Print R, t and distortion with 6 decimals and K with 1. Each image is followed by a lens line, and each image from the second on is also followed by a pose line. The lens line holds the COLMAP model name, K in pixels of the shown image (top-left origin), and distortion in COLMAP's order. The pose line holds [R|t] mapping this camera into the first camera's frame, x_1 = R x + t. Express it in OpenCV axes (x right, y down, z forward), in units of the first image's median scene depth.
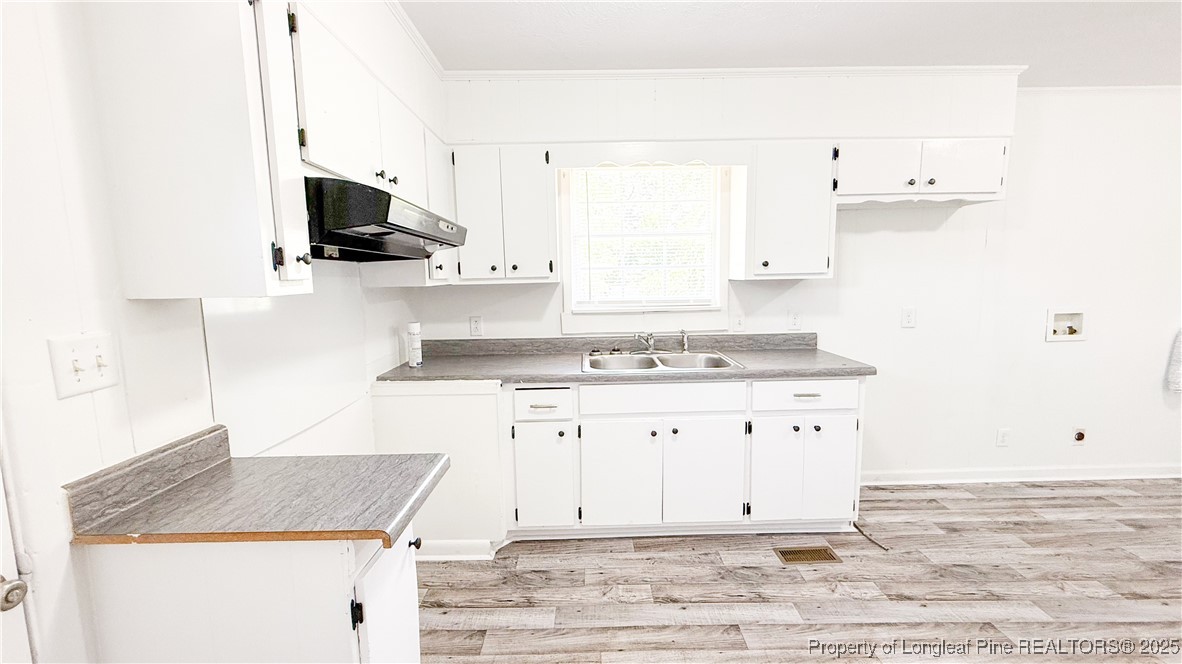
lens RADIAL K [[473.7, 0, 590.9], [0, 473.7, 331.0], [0, 0, 1]] dist [0.000618, -0.000165]
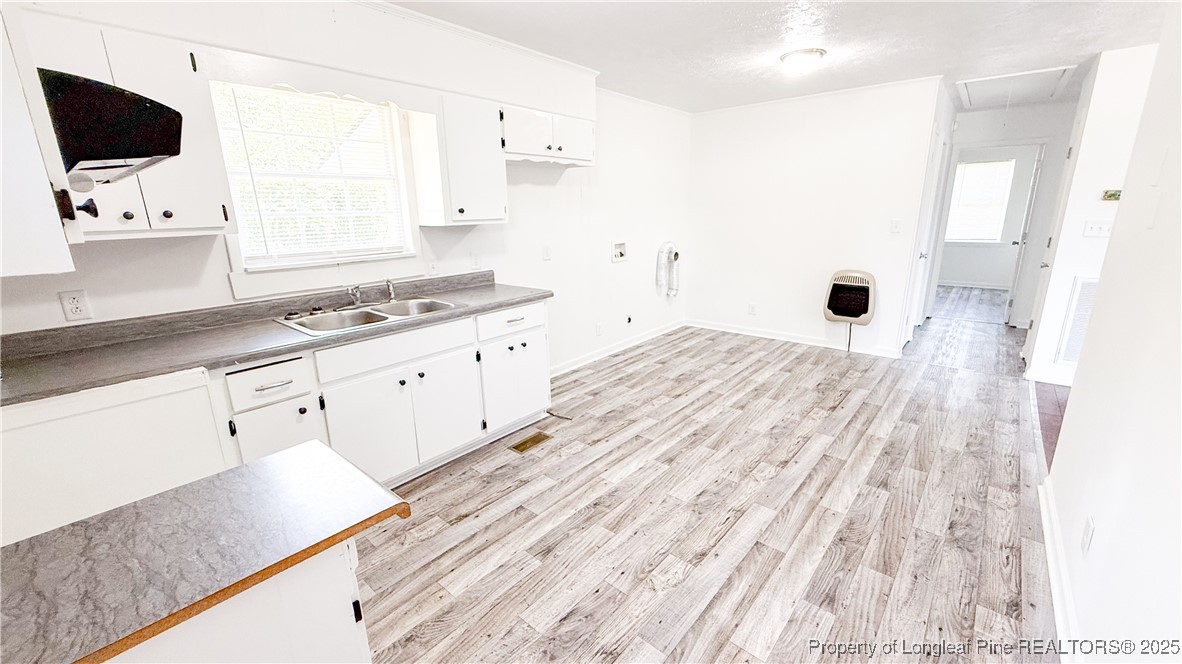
lens RADIAL K [[473.7, 0, 590.9], [0, 473.7, 331.0], [0, 0, 1]] dist [0.000618, -0.000165]
pose [[0.654323, -0.182462, 0.733872, -0.311067], [0.096150, 0.982652, 0.158589, -0.012746], [-0.750077, -0.033207, 0.660516, 0.034646]]
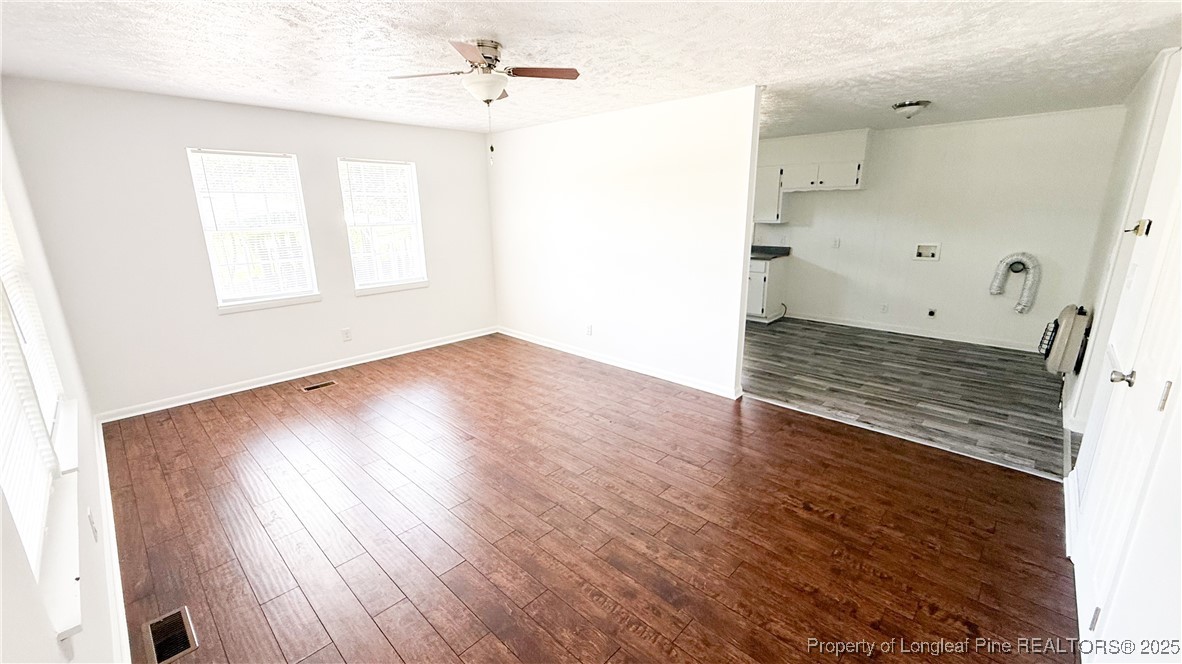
lens RADIAL K [[468.5, 0, 591.0], [0, 468.5, 332.0], [0, 0, 1]] dist [-0.000098, -0.000097]
pose [[0.728399, 0.183457, -0.660136, 1.607706], [-0.085150, 0.980255, 0.178465, 0.098773], [0.679842, -0.073783, 0.729638, -1.580072]]
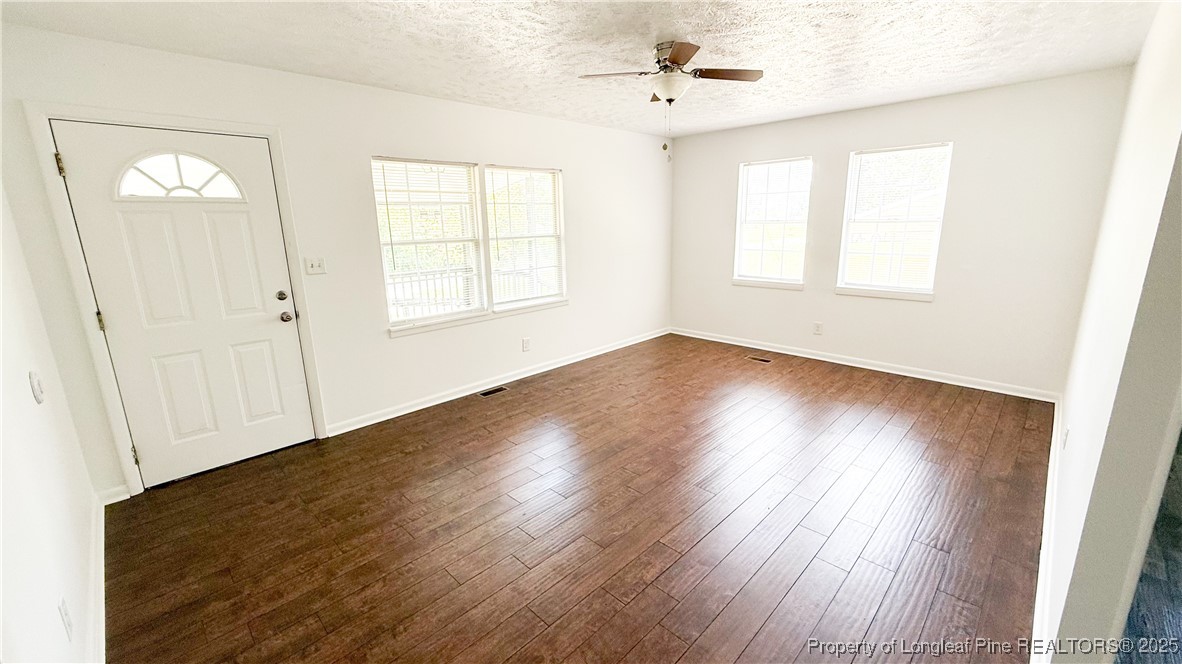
lens RADIAL K [[473.7, 0, 590.9], [0, 473.7, 331.0], [0, 0, 1]] dist [0.000618, -0.000165]
pose [[-0.701638, 0.193800, -0.685672, 1.634555], [-0.054301, 0.944959, 0.322651, -0.040739], [0.710462, 0.263617, -0.652496, -0.212571]]
